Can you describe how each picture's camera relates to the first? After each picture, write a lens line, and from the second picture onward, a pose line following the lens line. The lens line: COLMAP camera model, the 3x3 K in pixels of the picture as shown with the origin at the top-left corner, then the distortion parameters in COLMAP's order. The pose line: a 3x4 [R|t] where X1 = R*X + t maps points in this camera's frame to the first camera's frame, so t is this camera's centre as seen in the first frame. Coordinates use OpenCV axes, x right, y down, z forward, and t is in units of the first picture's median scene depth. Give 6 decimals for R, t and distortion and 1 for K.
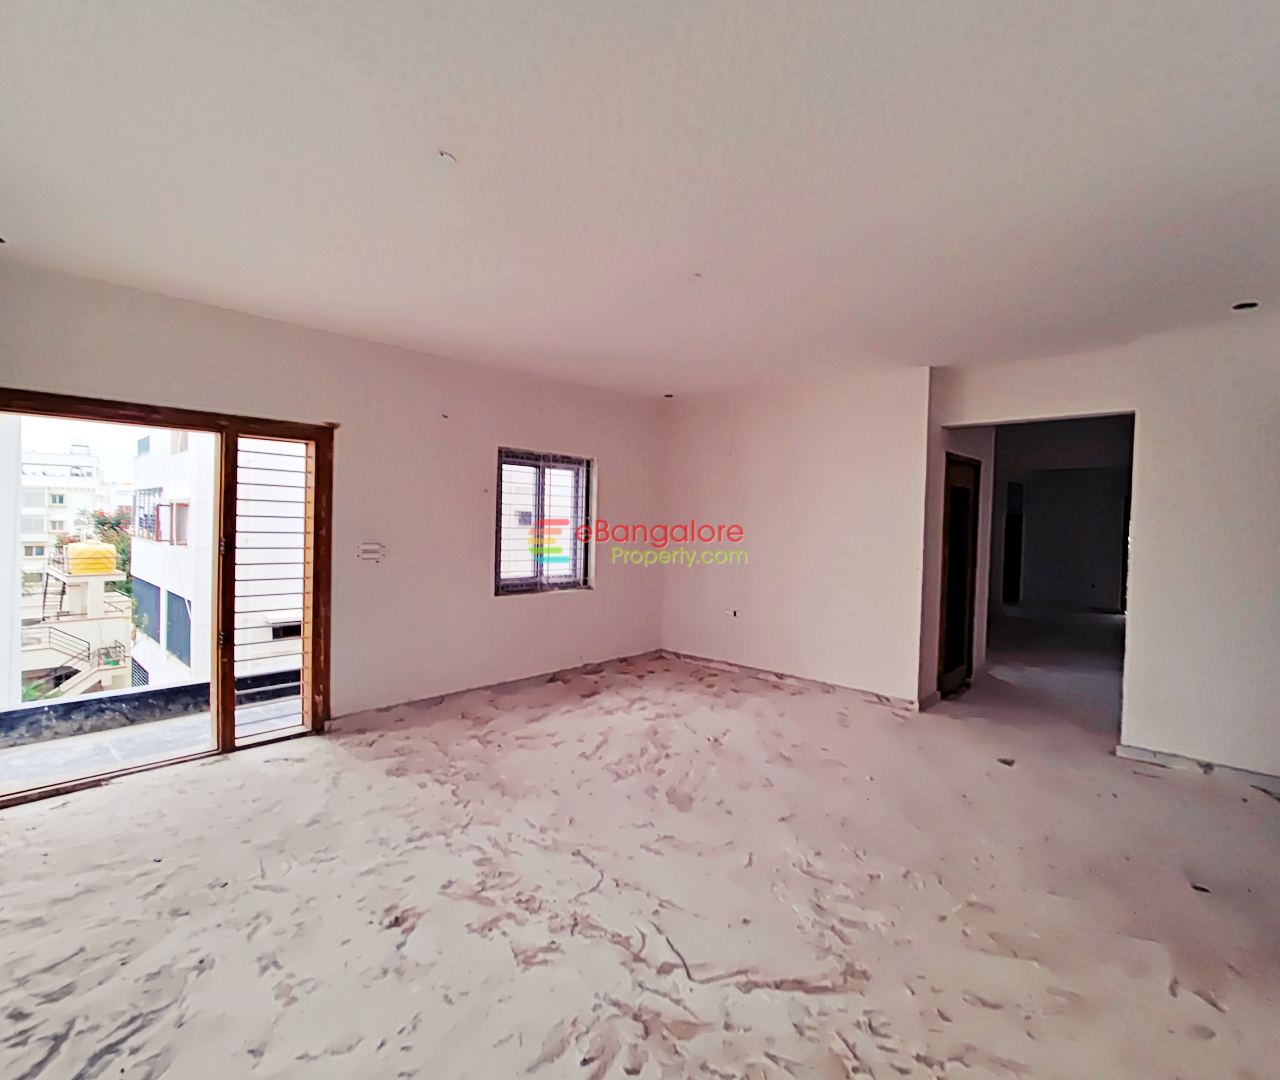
lens RADIAL K [[627.3, 0, 642.8], [0, 627.3, 529.7], [0, 0, 1]] dist [-0.001741, 0.002893]
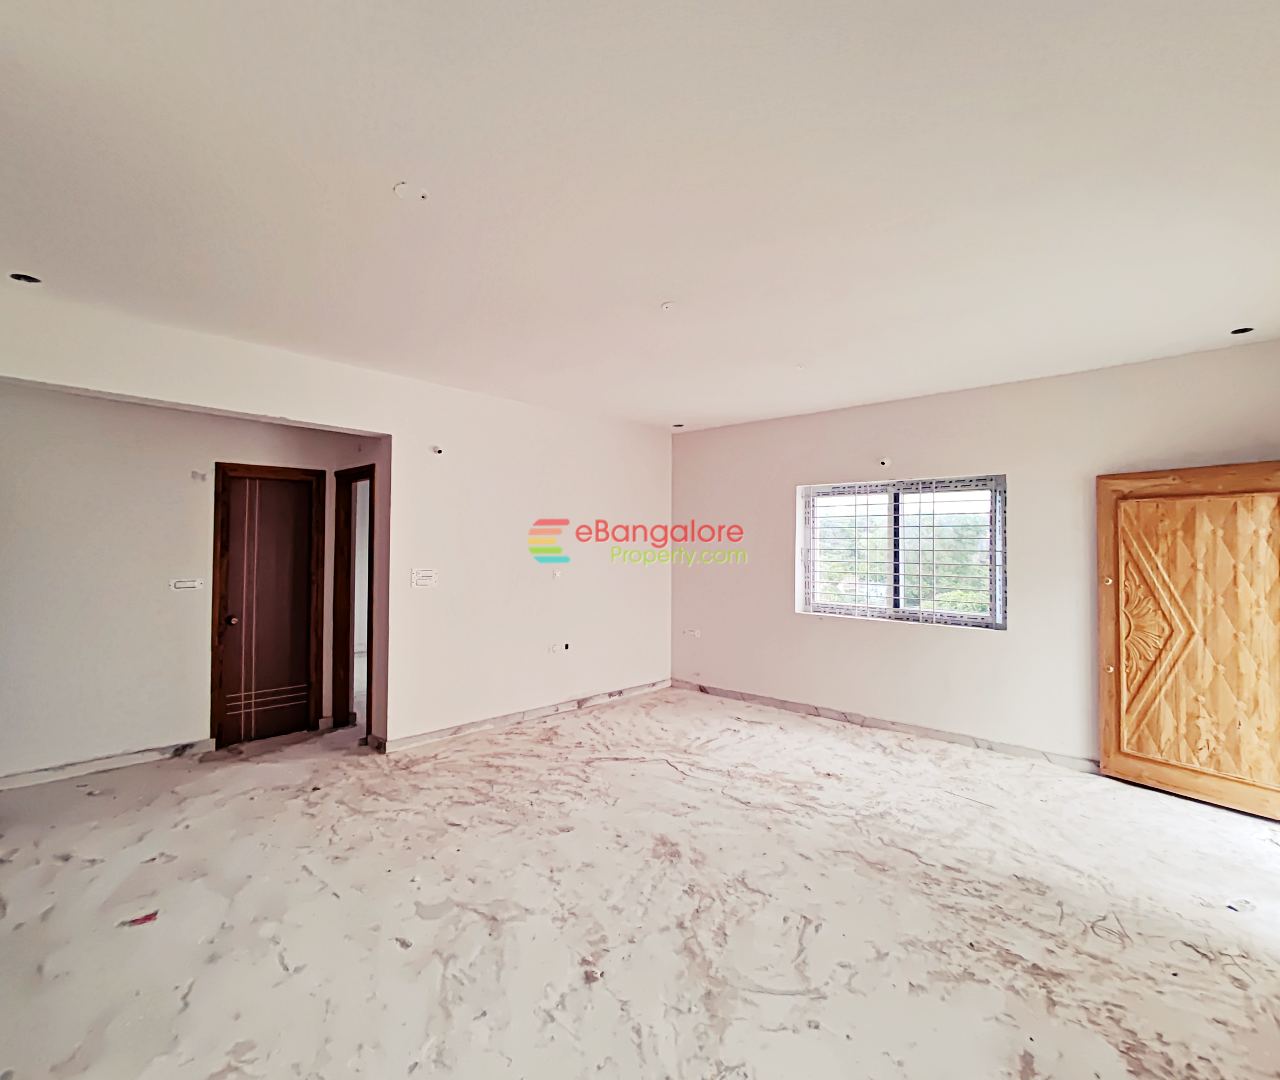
lens RADIAL K [[627.3, 0, 643.5], [0, 627.3, 543.3], [0, 0, 1]] dist [-0.001741, 0.002893]
pose [[-0.999710, -0.023185, 0.006505, 0.101762], [-0.023113, 0.999673, 0.010938, -0.033044], [-0.006756, 0.010785, -0.999919, 2.026234]]
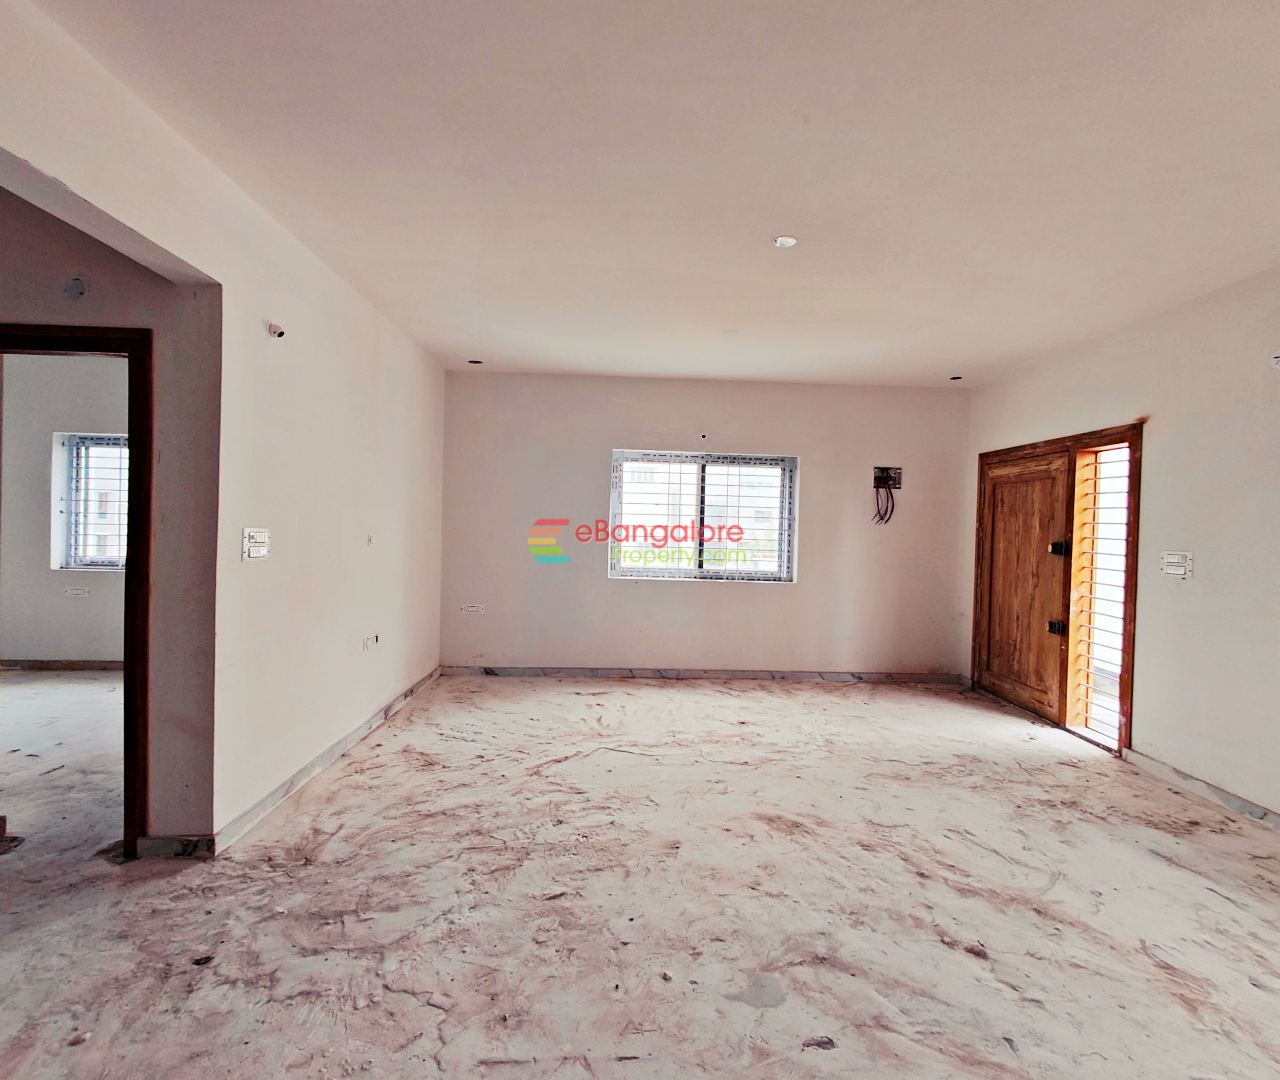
lens RADIAL K [[627.3, 0, 640.6], [0, 627.3, 542.3], [0, 0, 1]] dist [-0.001741, 0.002893]
pose [[-0.710429, -0.016104, -0.703585, 0.867514], [-0.048714, 0.998466, 0.026335, 0.024458], [0.702081, 0.052984, -0.710123, 1.541425]]
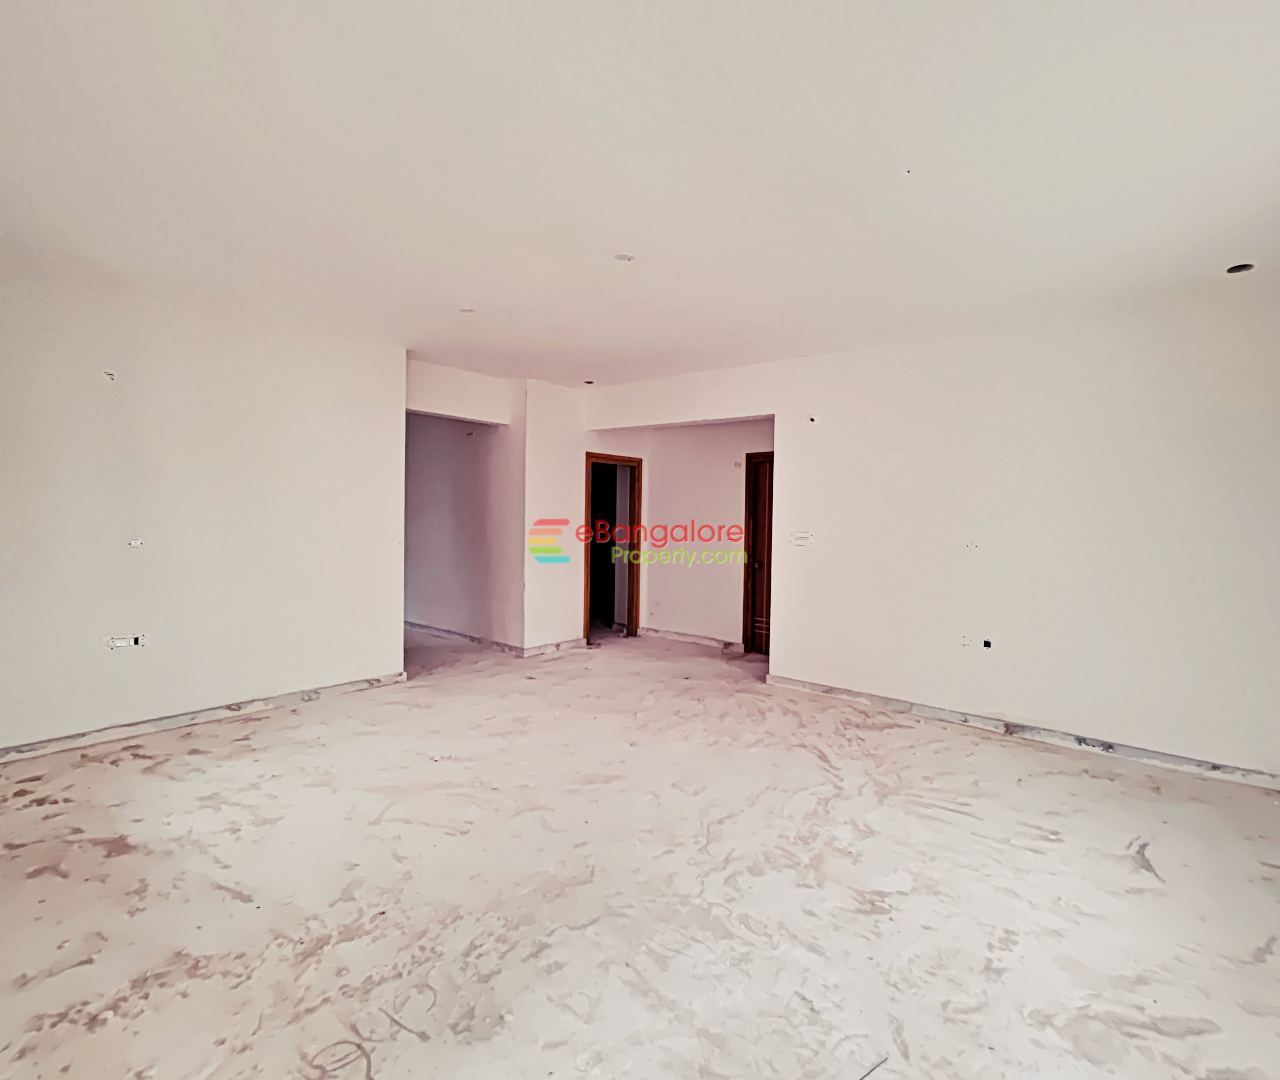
lens RADIAL K [[627.3, 0, 641.4], [0, 627.3, 537.8], [0, 0, 1]] dist [-0.001741, 0.002893]
pose [[-0.049480, -0.048643, 0.997590, -0.972914], [-0.003677, 0.998815, 0.048520, -0.002189], [-0.998768, -0.001267, -0.049600, 1.034719]]
